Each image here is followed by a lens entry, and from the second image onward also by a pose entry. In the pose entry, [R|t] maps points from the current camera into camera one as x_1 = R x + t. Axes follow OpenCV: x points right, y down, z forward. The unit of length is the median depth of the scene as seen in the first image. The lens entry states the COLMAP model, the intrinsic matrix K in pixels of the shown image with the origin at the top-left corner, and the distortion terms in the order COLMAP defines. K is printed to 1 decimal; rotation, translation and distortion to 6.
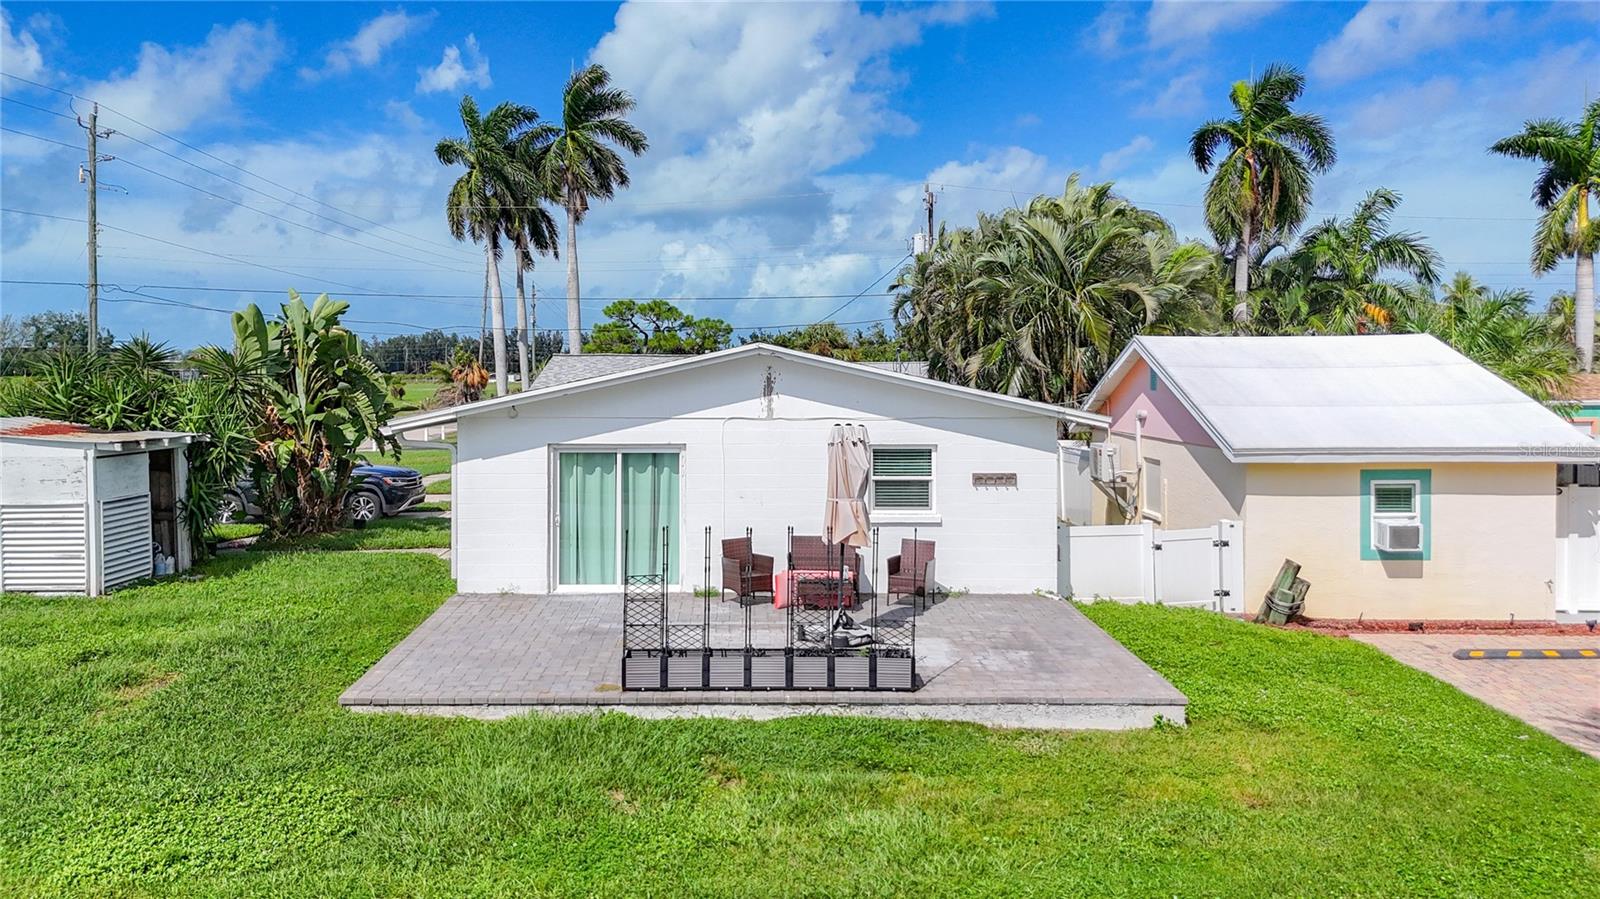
lens RADIAL K [[1210.5, 0, 738.0], [0, 1210.5, 381.6], [0, 0, 1]] dist [0.055361, -0.058829]
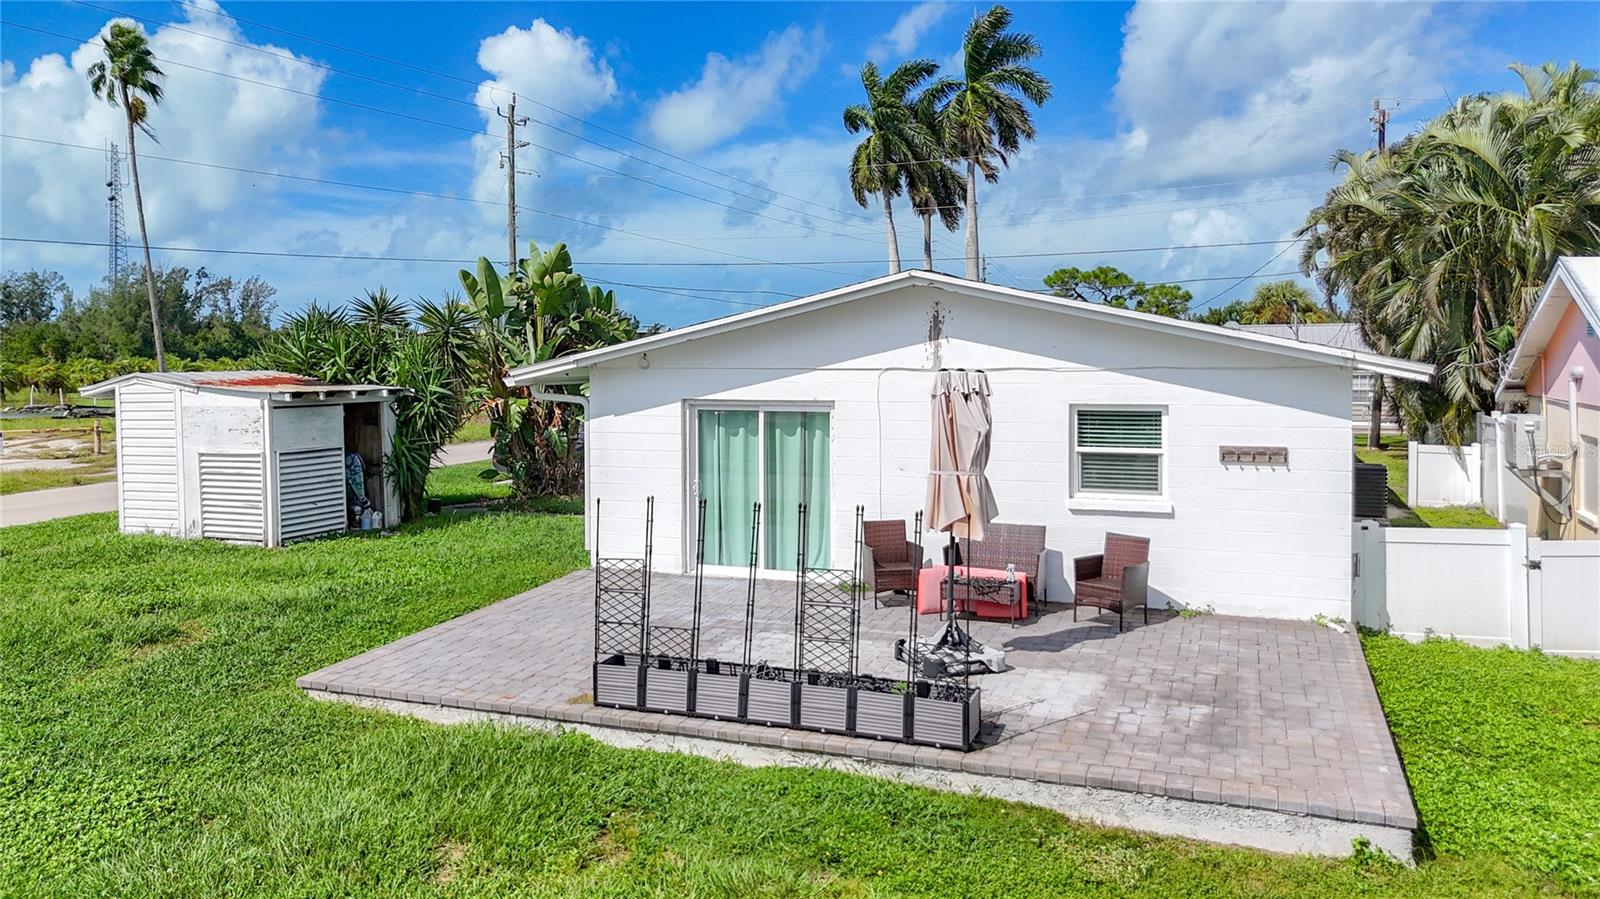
lens RADIAL K [[1210.5, 0, 741.2], [0, 1210.5, 388.2], [0, 0, 1]] dist [0.055361, -0.058829]
pose [[0.925210, 0.006252, -0.379404, 0.202963], [0.002382, 0.999749, 0.022283, 0.025008], [0.379448, -0.021520, 0.924963, 0.230007]]
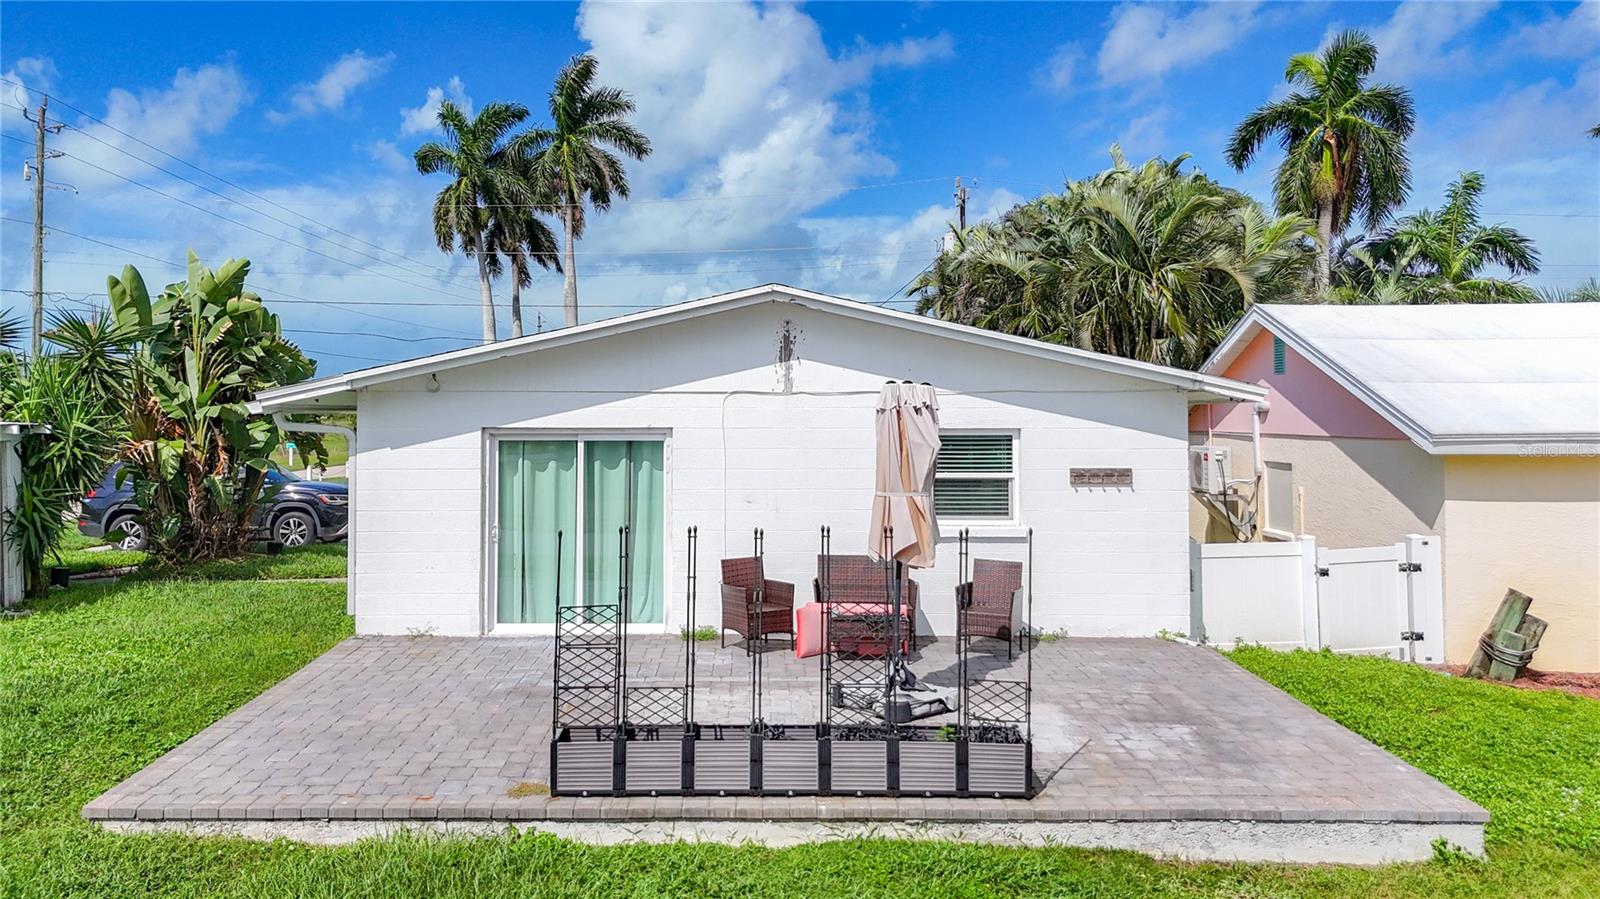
lens RADIAL K [[1210.5, 0, 740.9], [0, 1210.5, 399.0], [0, 0, 1]] dist [0.055361, -0.058829]
pose [[0.999978, -0.000018, -0.006701, 0.003032], [-0.000106, 0.999828, -0.018530, 0.047321], [0.006700, 0.018530, 0.999806, 0.274267]]
